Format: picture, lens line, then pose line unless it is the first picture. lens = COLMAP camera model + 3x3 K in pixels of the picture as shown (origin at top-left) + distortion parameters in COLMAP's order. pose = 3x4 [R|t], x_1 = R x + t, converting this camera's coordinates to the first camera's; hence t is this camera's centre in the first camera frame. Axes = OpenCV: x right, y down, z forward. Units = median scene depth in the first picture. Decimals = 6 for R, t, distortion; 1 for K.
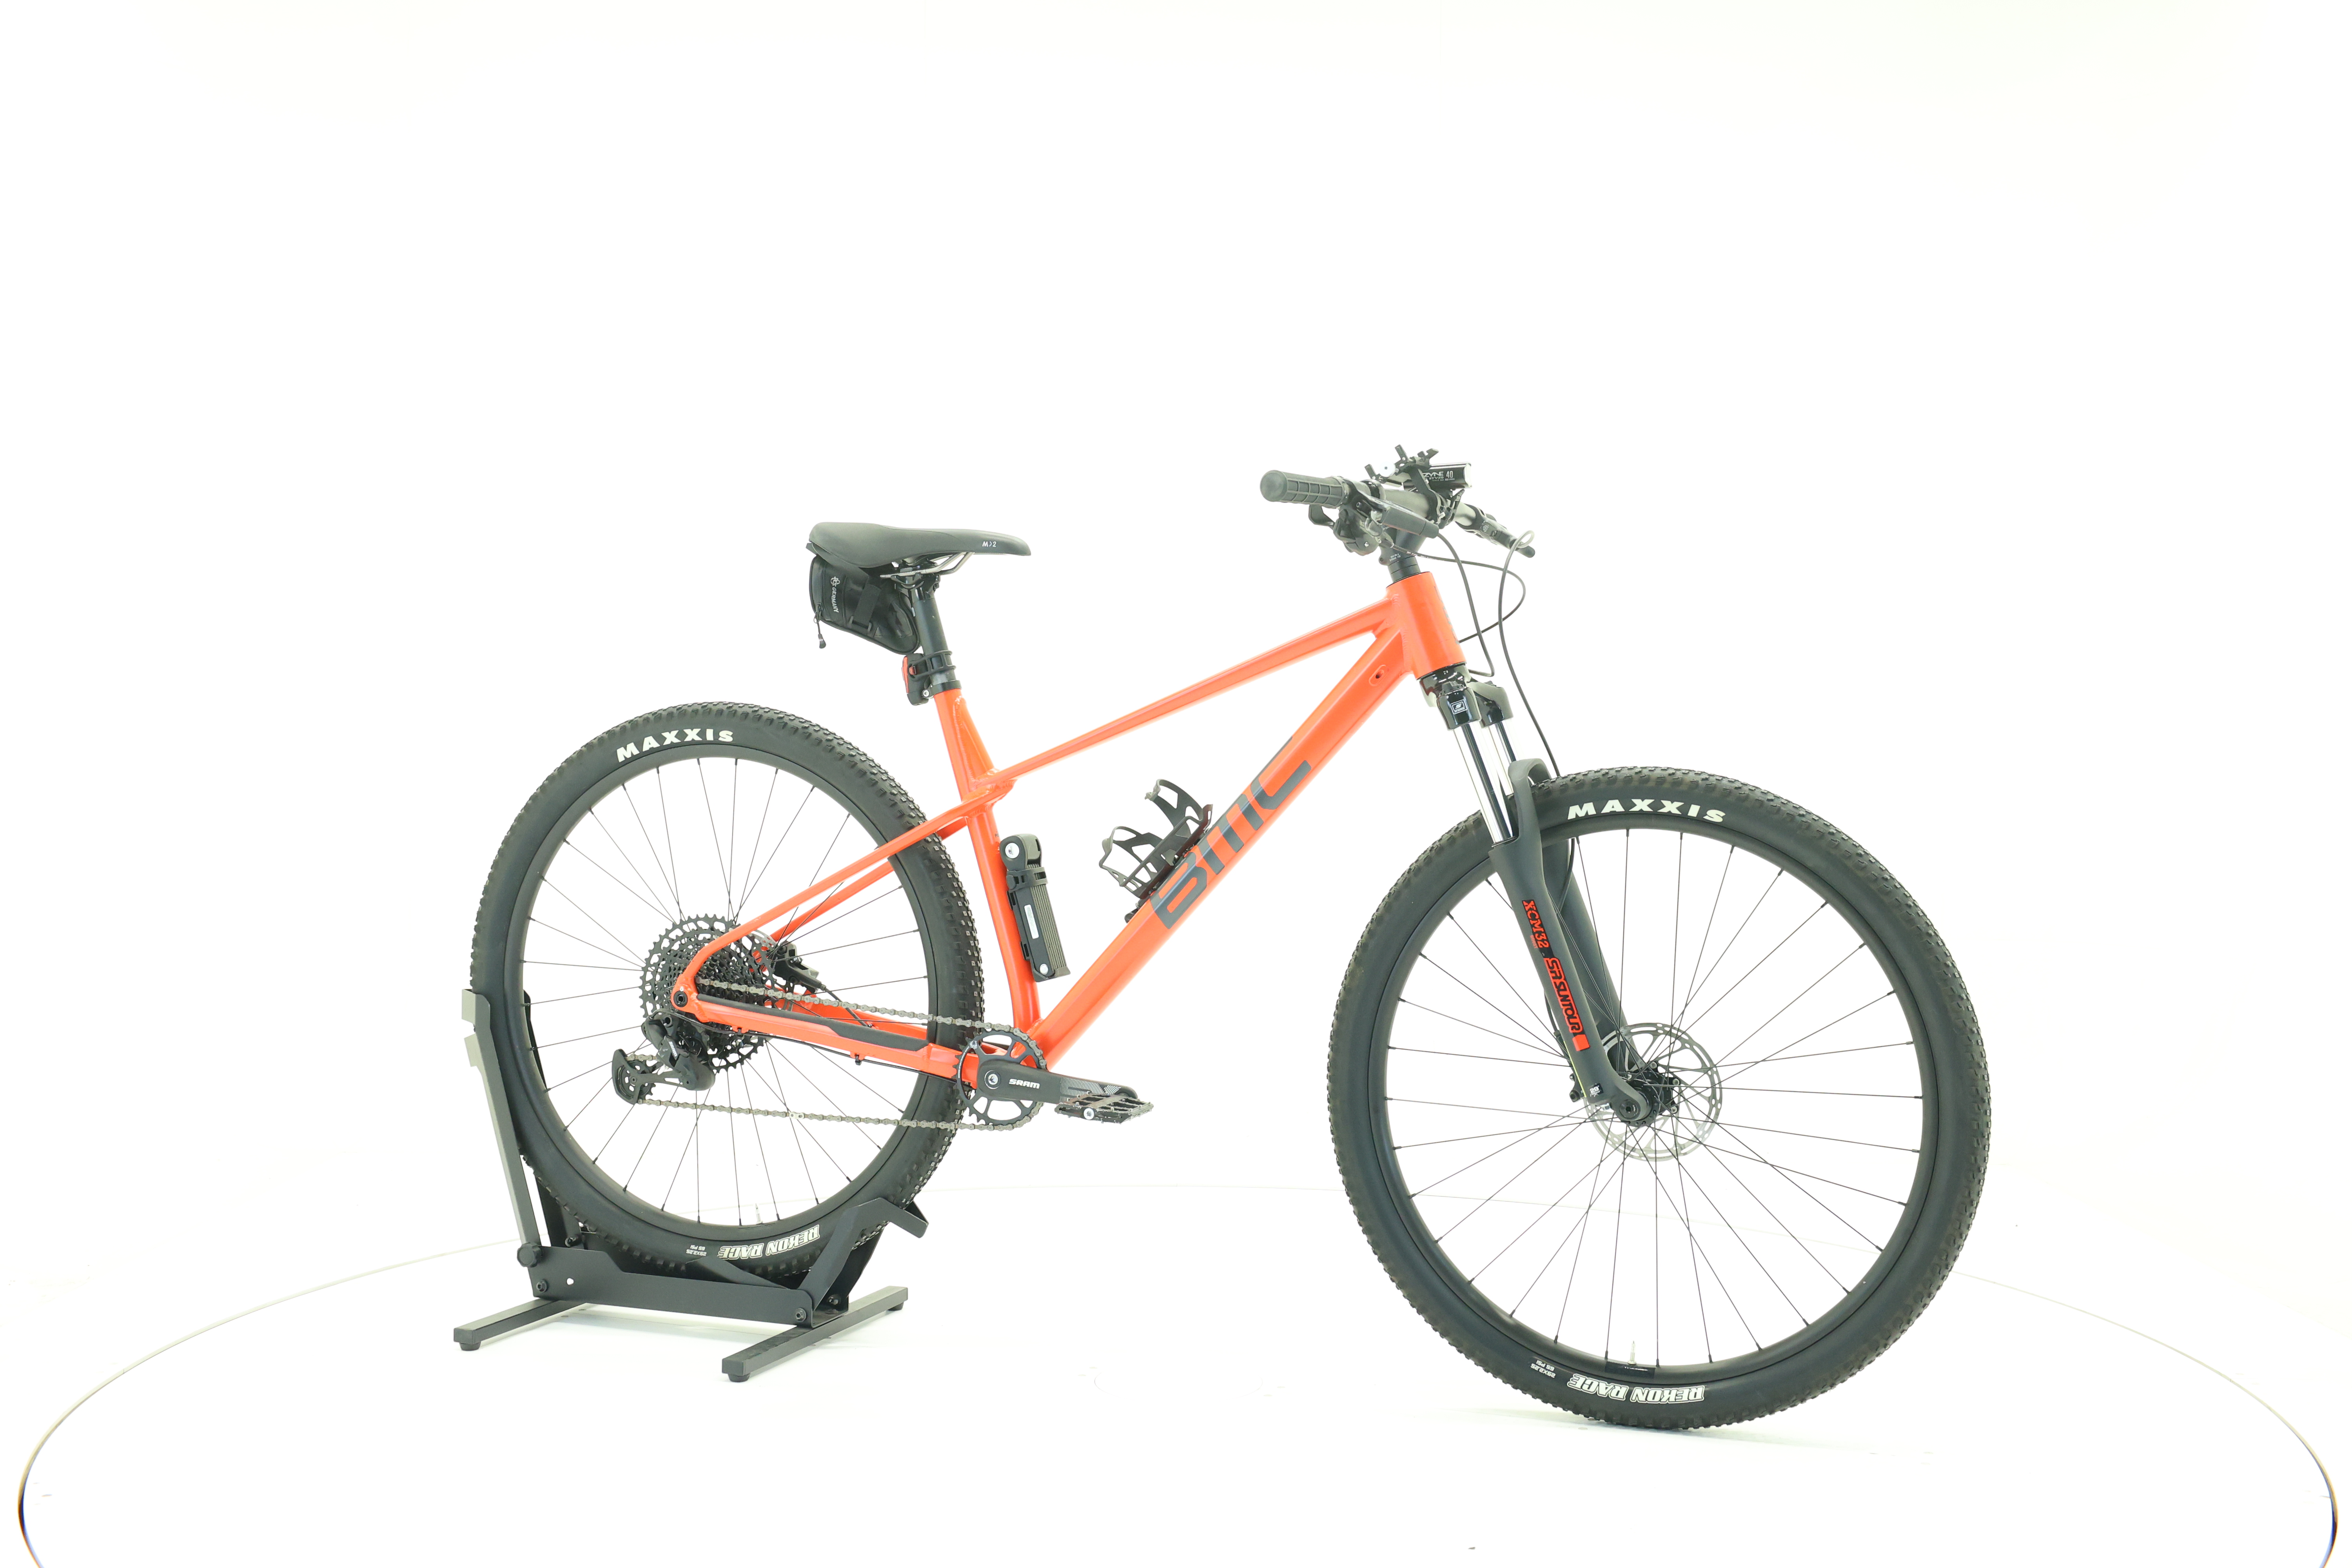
lens RADIAL K [[2509.9, 0, 1174.7], [0, 2509.9, 787.3], [0, 0, 1]] dist [-0.004368, 0.000000]
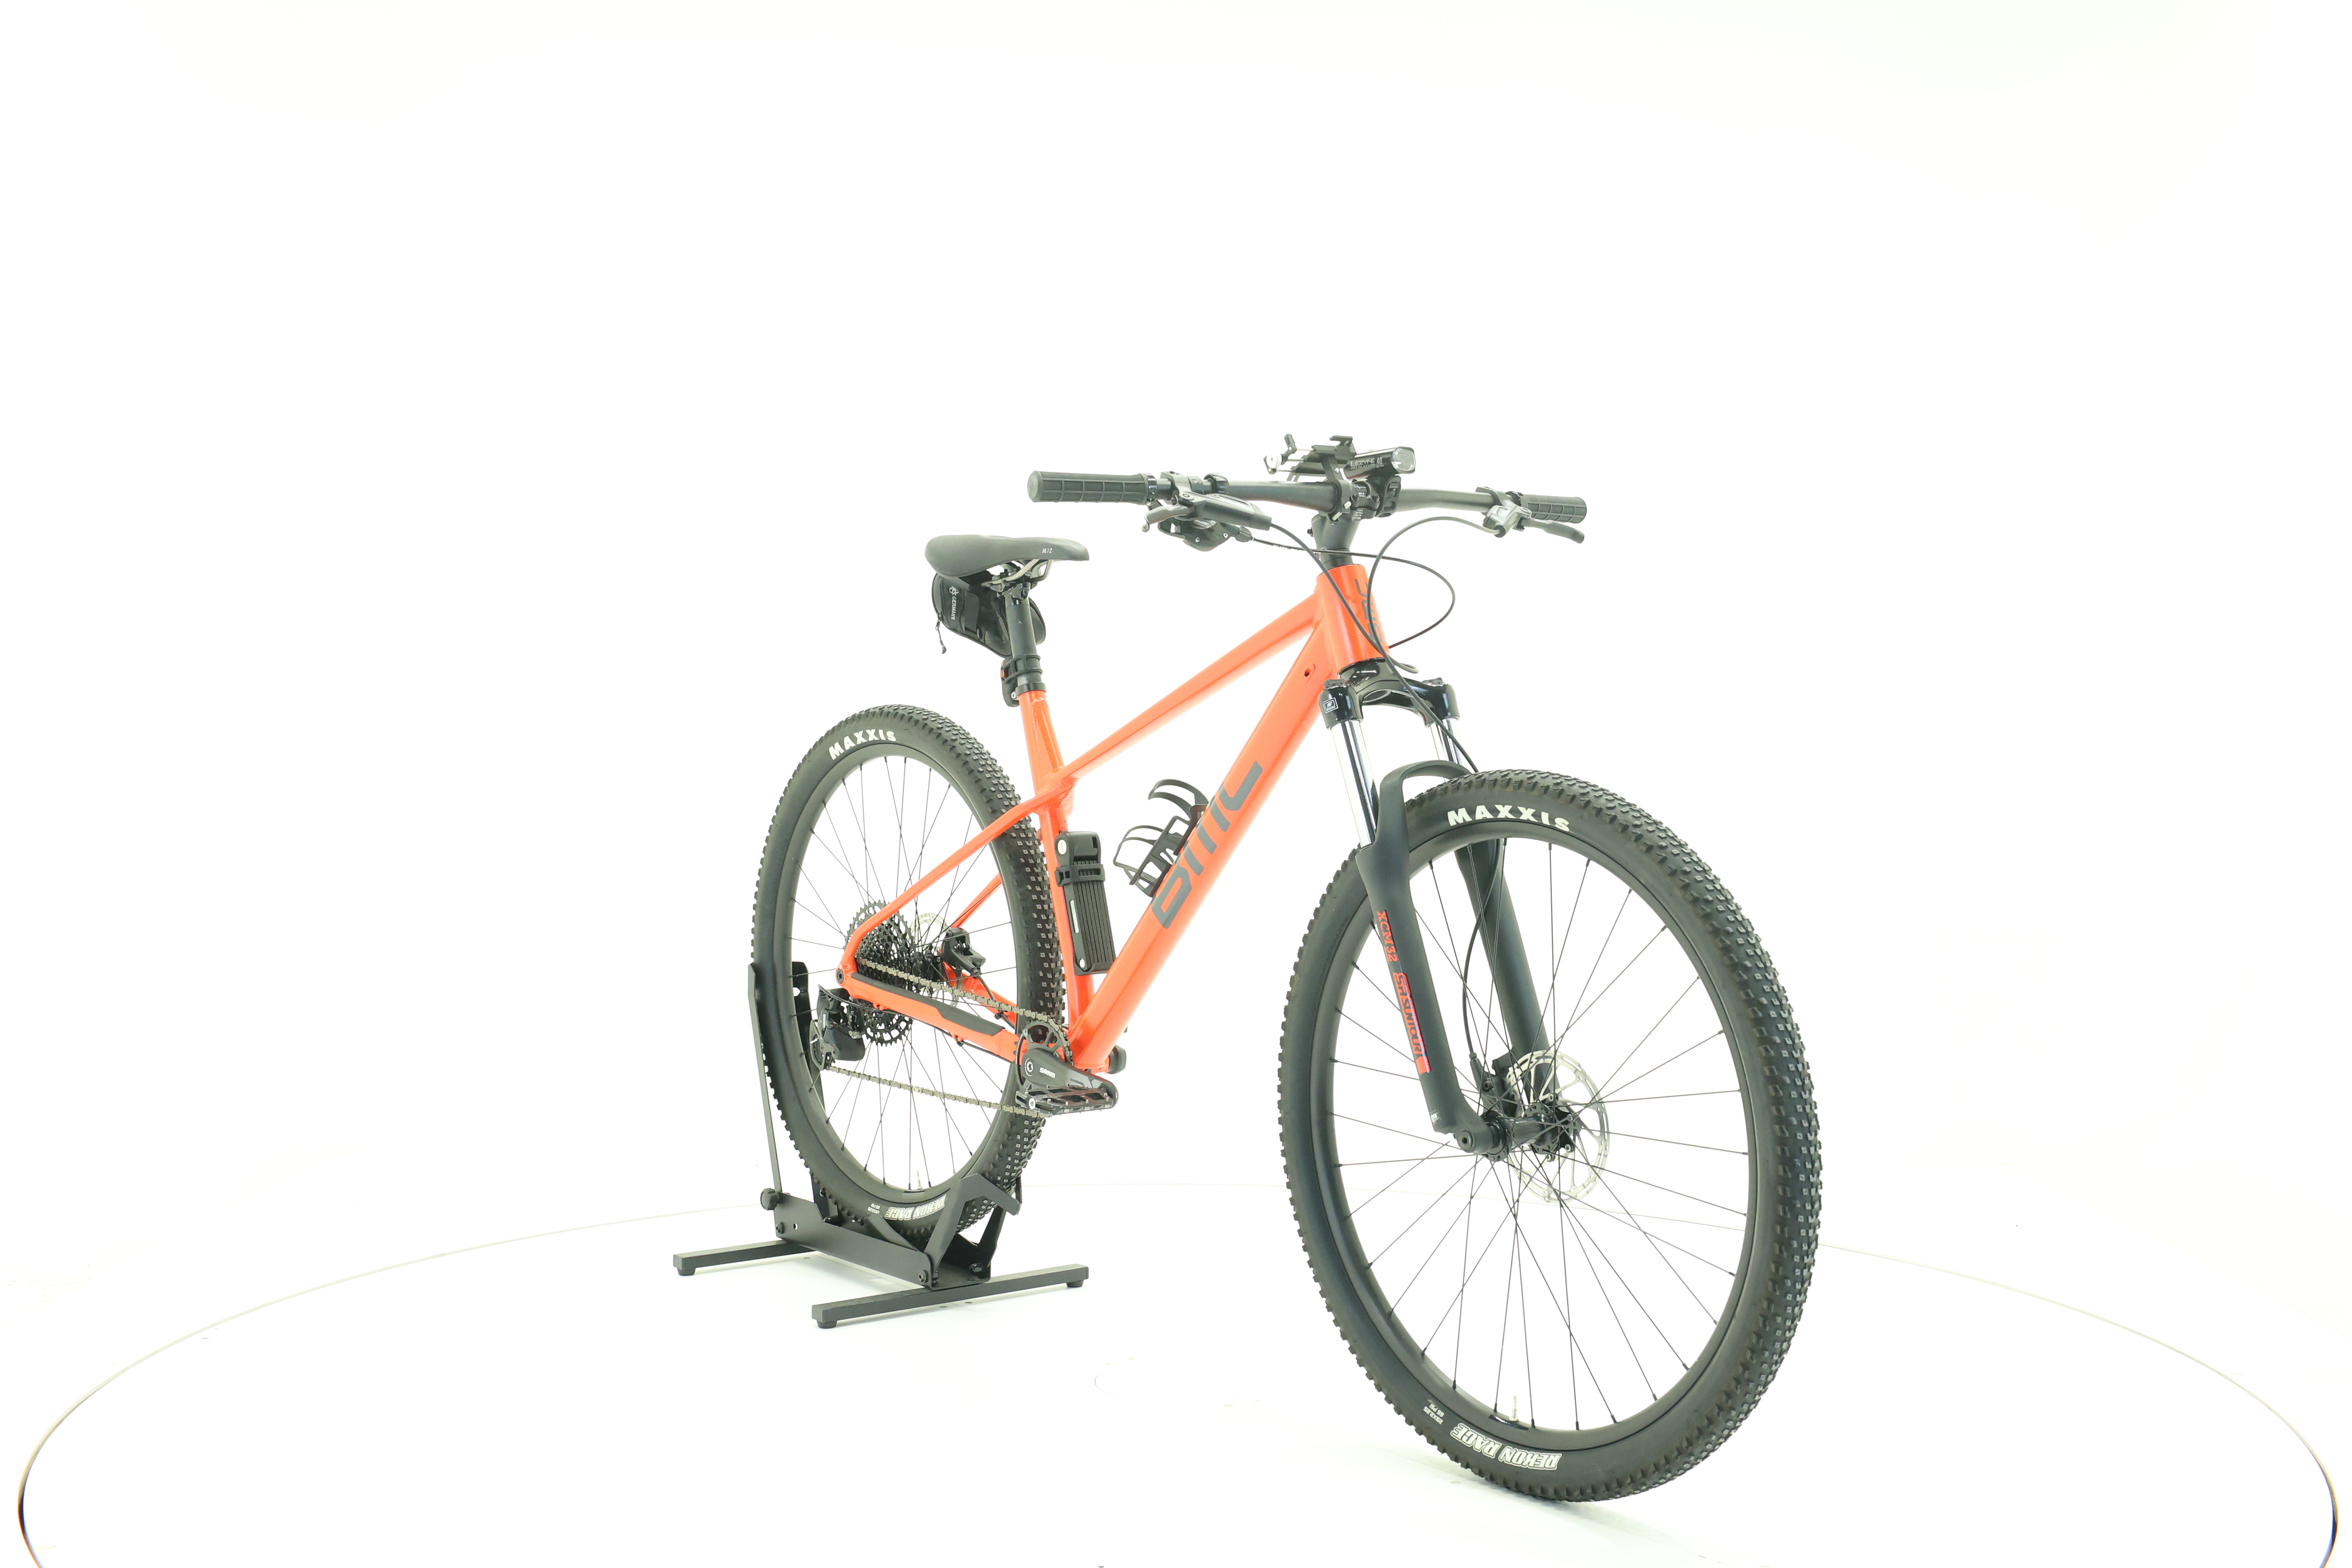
lens RADIAL K [[2509.9, 0, 1171.9], [0, 2509.9, 789.2], [0, 0, 1]] dist [-0.004368, 0.000000]
pose [[0.860625, 0.011908, -0.509100, 0.490109], [-0.012659, 0.999918, 0.001989, -0.001138], [0.509081, 0.004732, 0.860705, 0.132818]]
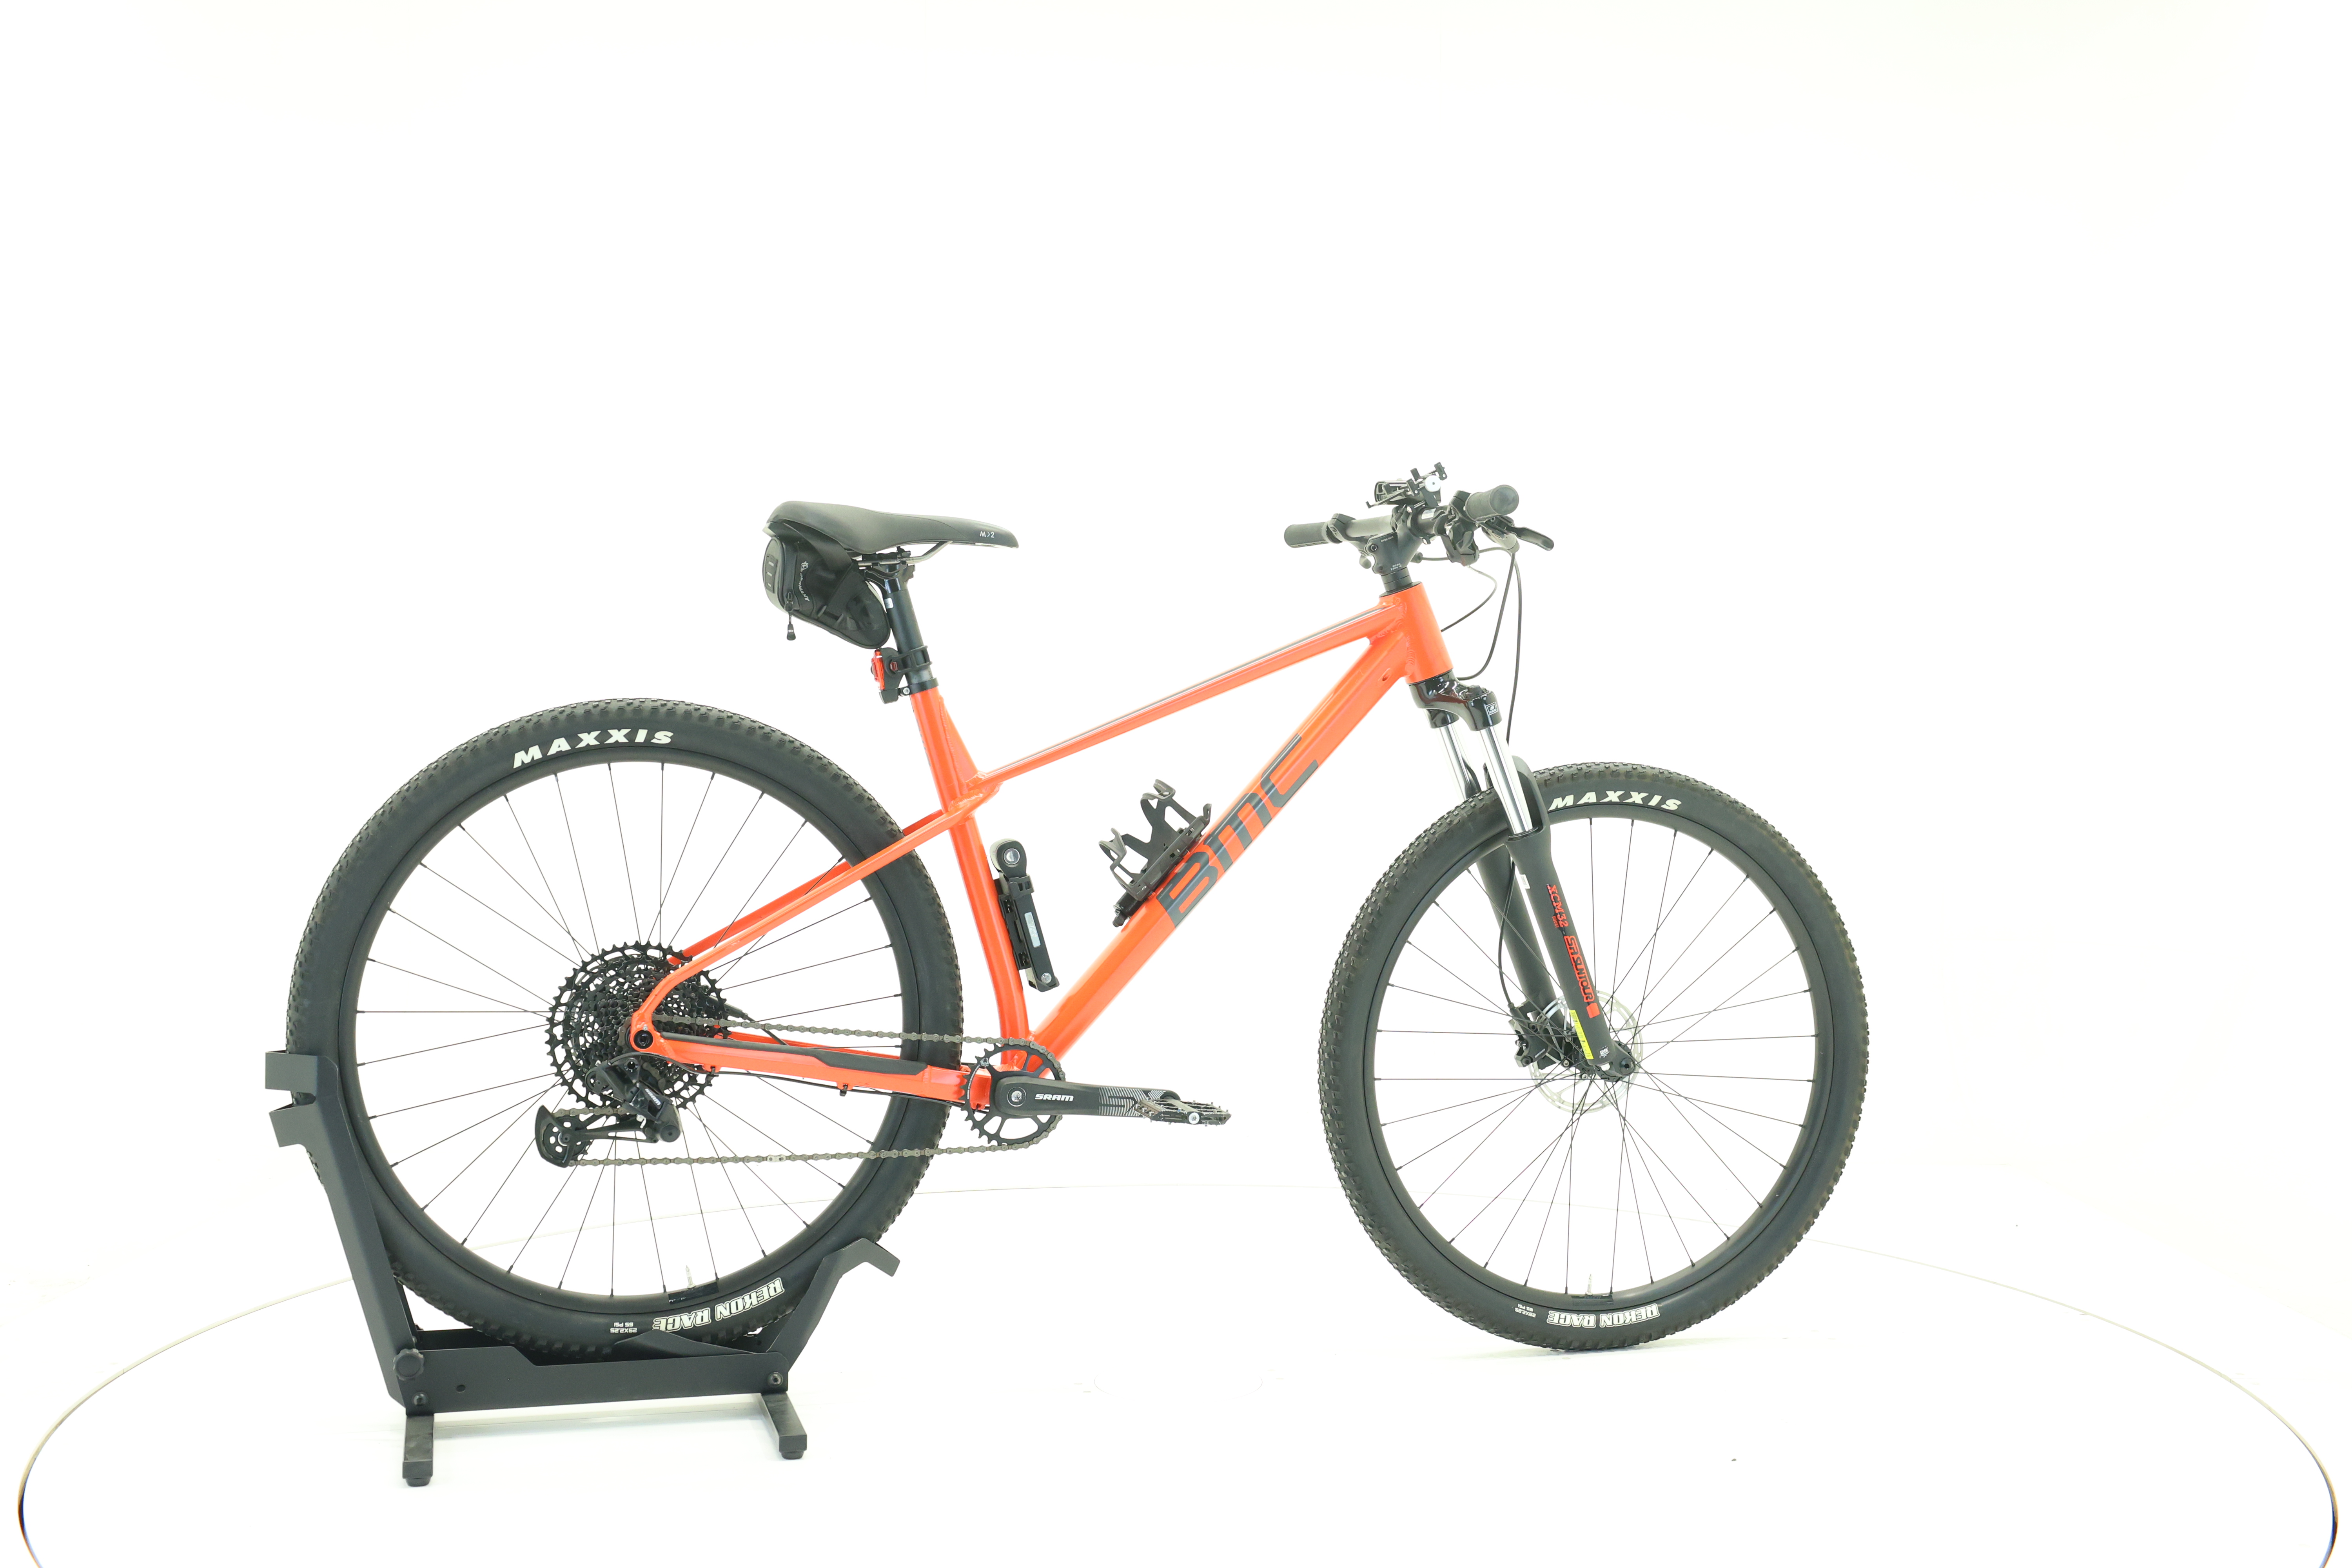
lens RADIAL K [[2509.9, 0, 1172.0], [0, 2509.9, 783.2], [0, 0, 1]] dist [-0.004368, 0.000000]
pose [[0.799475, -0.014454, 0.600525, -0.579674], [0.013818, 0.999888, 0.005670, -0.007113], [-0.600540, 0.003765, 0.799586, 0.194708]]
